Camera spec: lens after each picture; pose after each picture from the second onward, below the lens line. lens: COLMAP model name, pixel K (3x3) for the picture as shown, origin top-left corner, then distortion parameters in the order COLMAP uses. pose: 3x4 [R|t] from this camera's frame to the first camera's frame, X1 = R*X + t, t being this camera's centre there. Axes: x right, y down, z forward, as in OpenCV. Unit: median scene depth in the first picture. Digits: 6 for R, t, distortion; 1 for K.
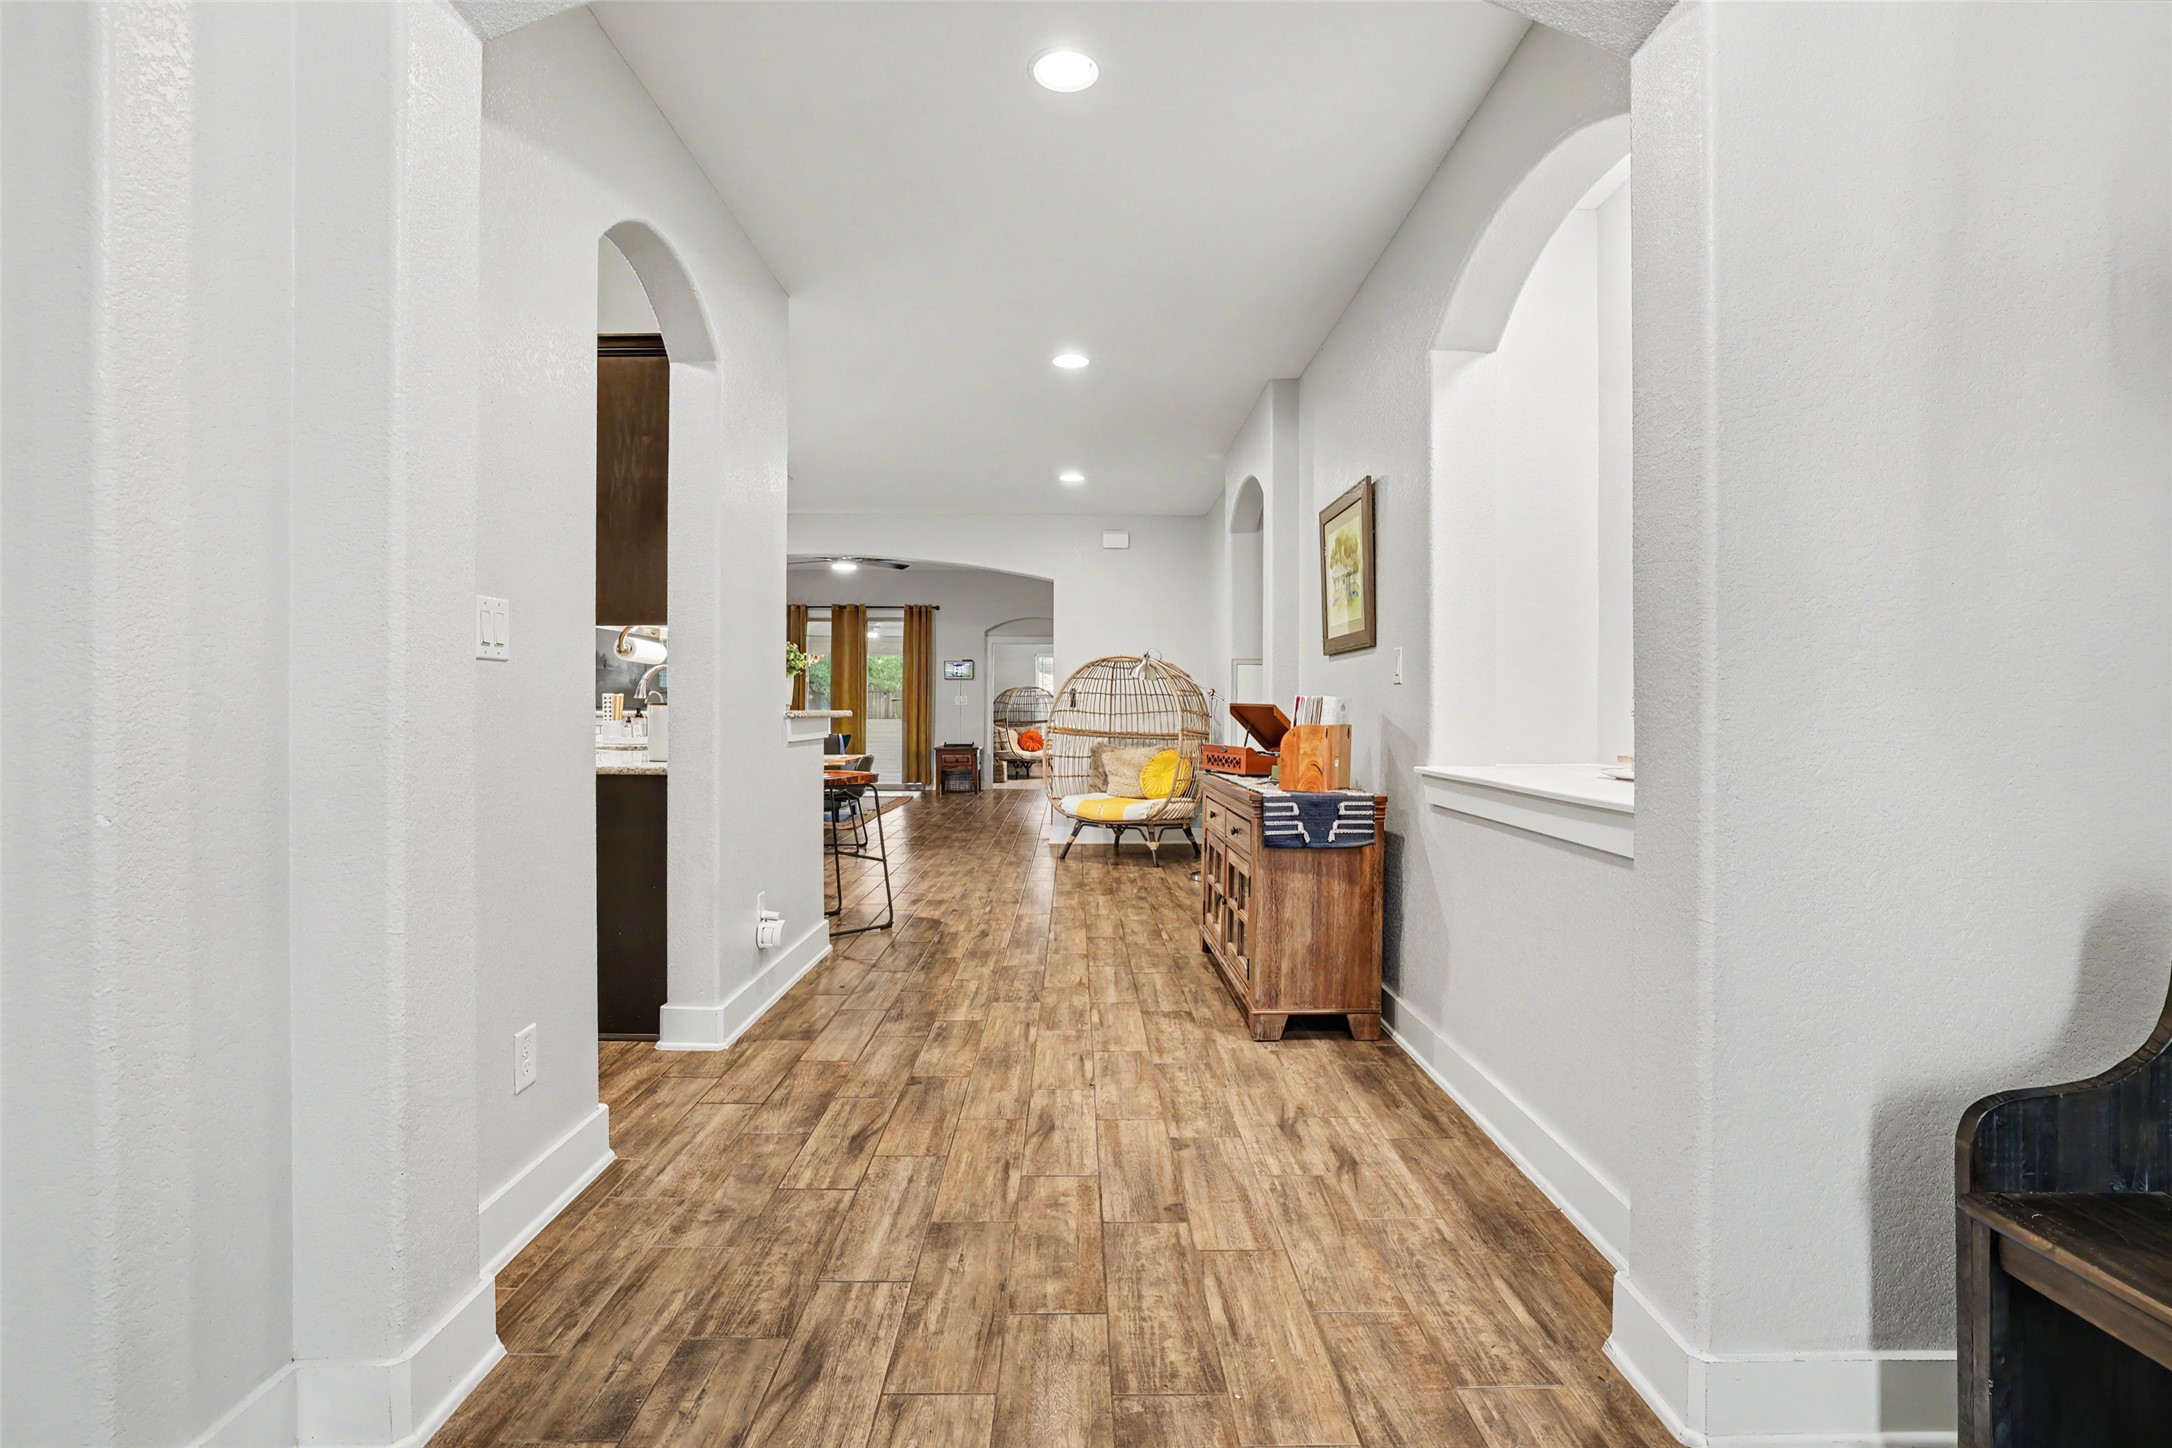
lens RADIAL K [[1010.9, 0, 1092.9], [0, 1010.9, 704.7], [0, 0, 1]] dist [-0.050750, 0.020423]
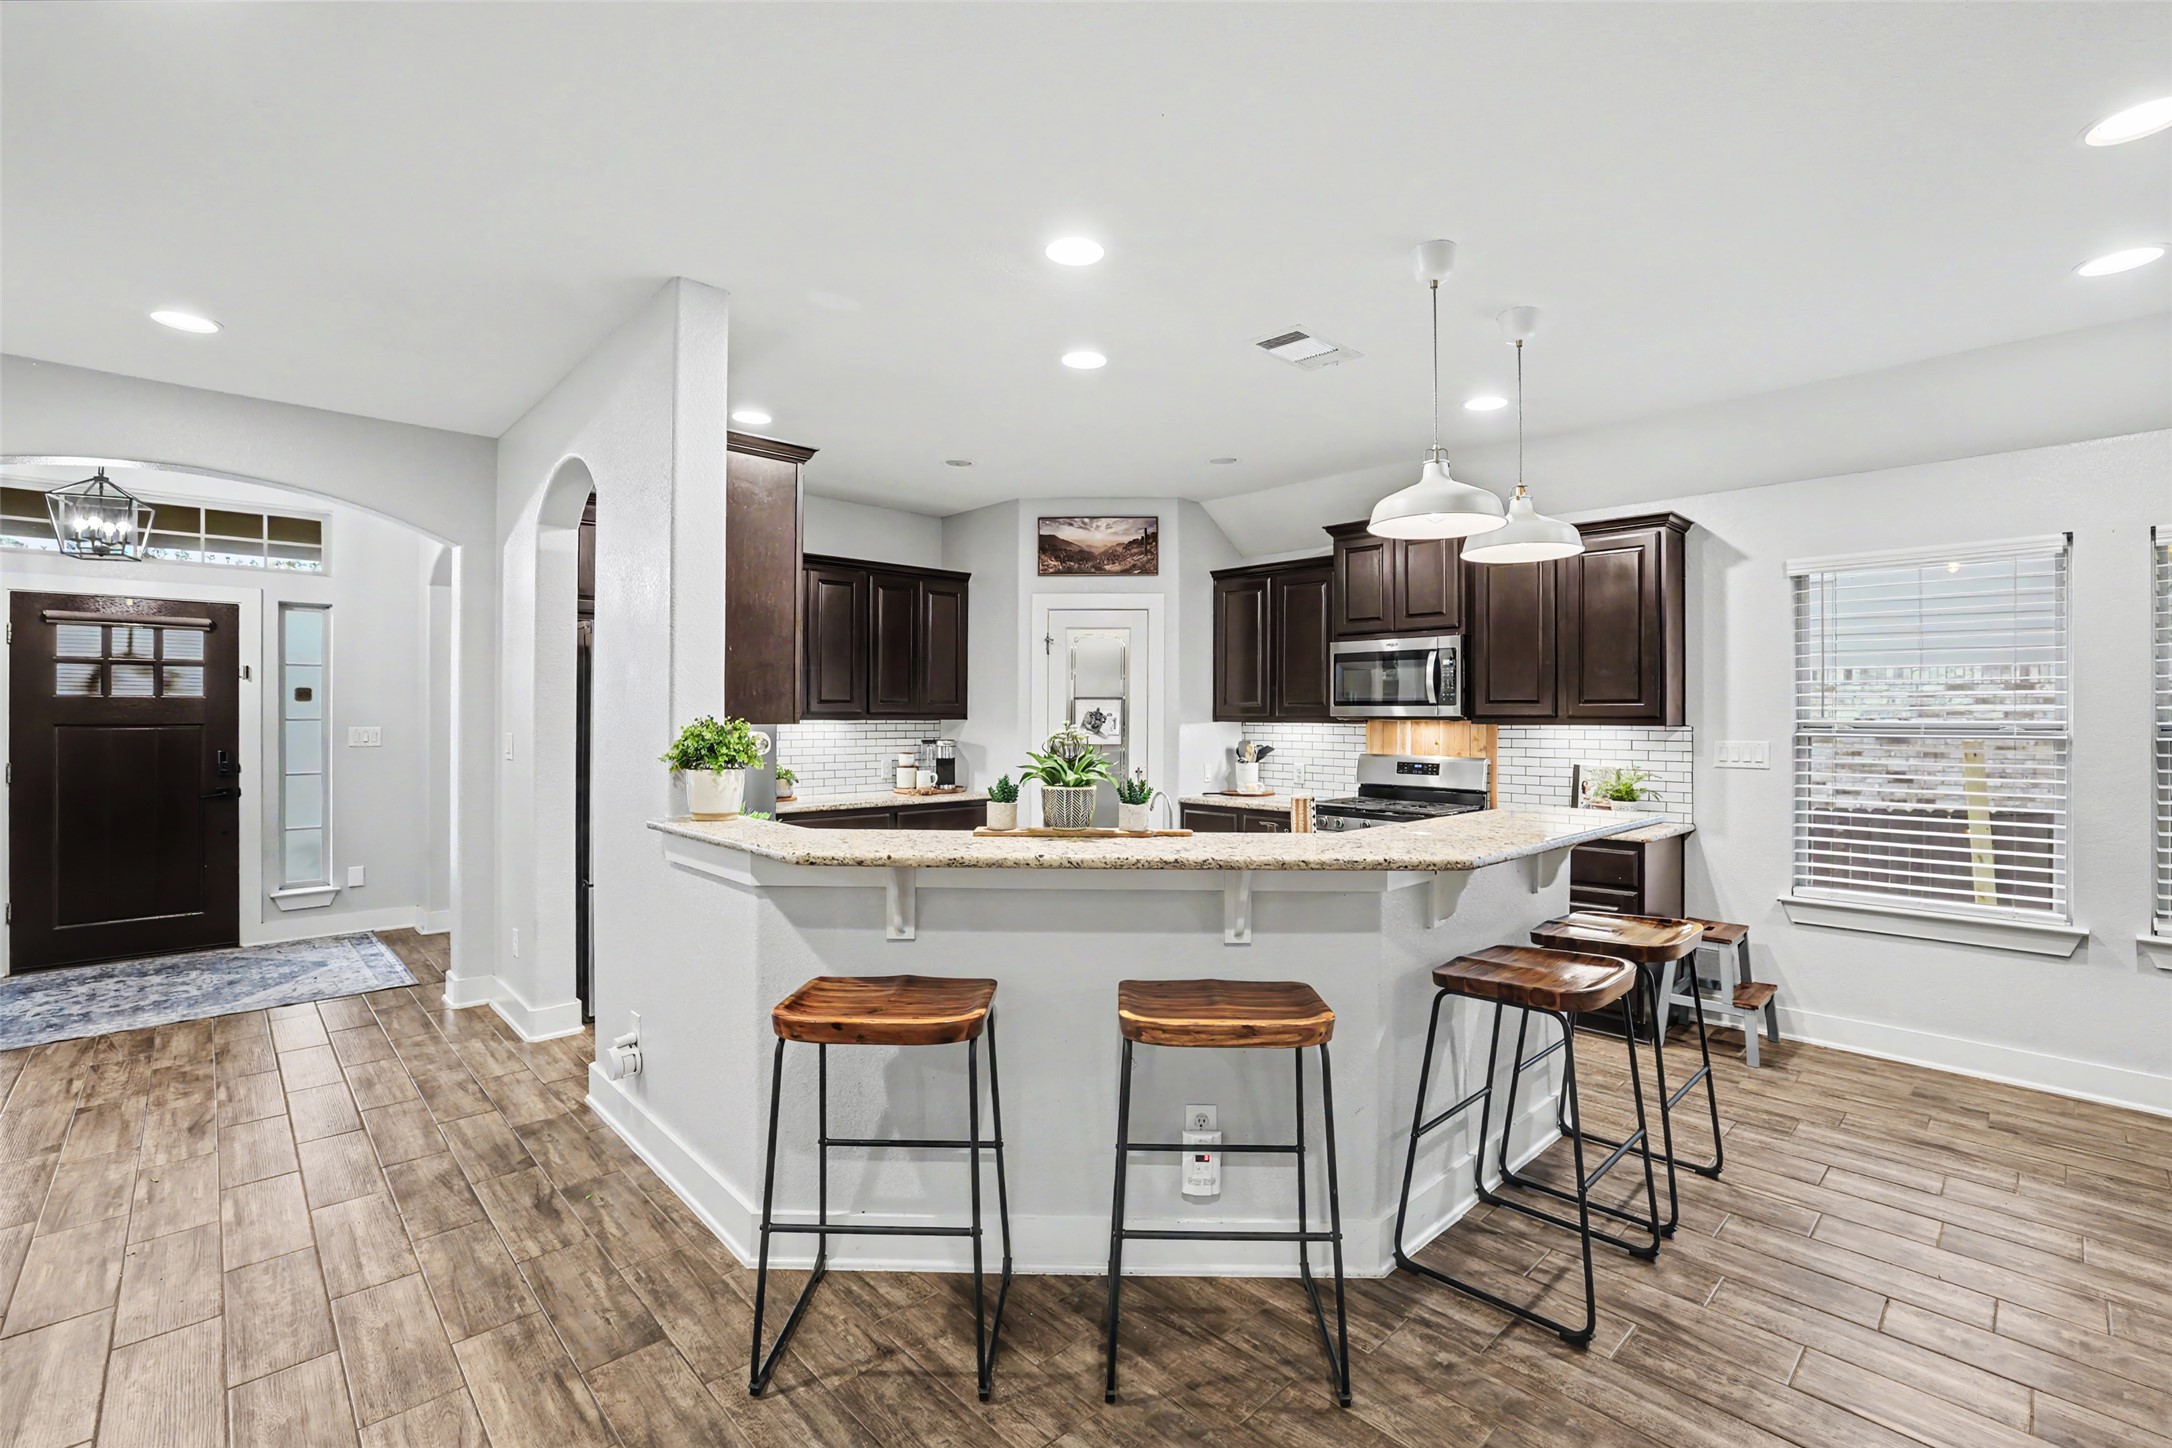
lens RADIAL K [[968.0, 0, 1086.1], [0, 968.0, 715.3], [0, 0, 1]] dist [-0.044499, 0.016758]
pose [[-0.742826, -0.006031, -0.669457, -0.081994], [-0.002659, 0.999978, -0.006058, -0.099202], [0.669479, -0.002720, -0.742826, 2.633100]]
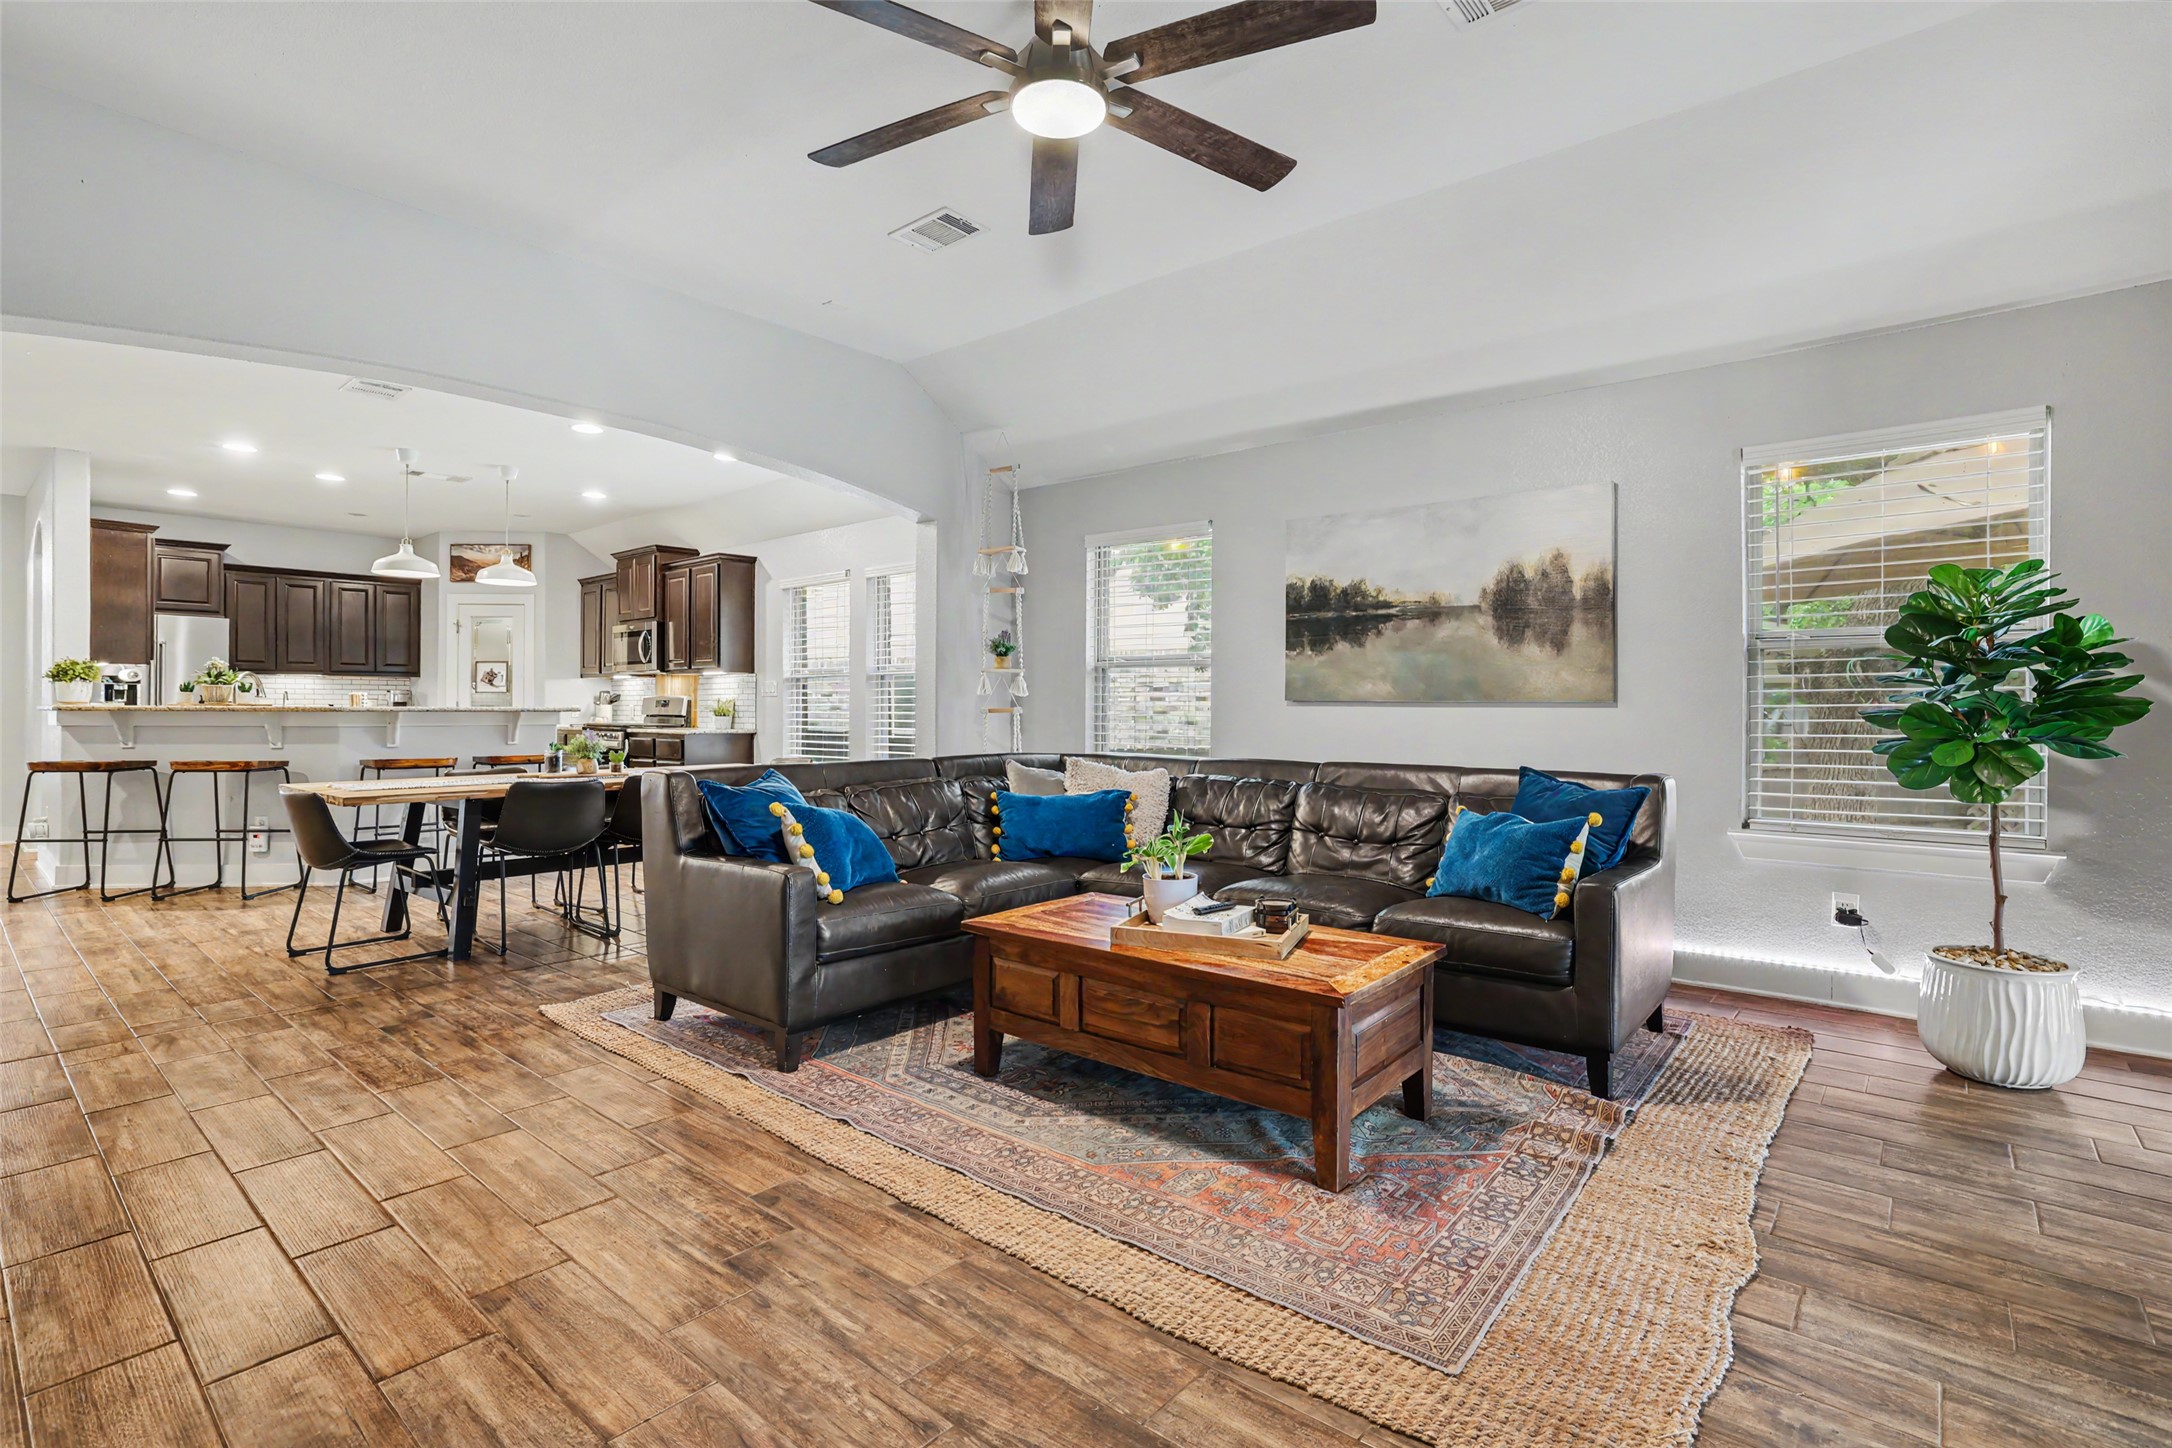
lens RADIAL K [[1010.9, 0, 1092.9], [0, 1010.9, 704.7], [0, 0, 1]] dist [-0.050750, 0.020423]
pose [[-0.648381, -0.006010, -0.761292, -0.290477], [0.001444, 0.999957, -0.009124, 0.032195], [0.761315, -0.007015, -0.648345, 4.871233]]
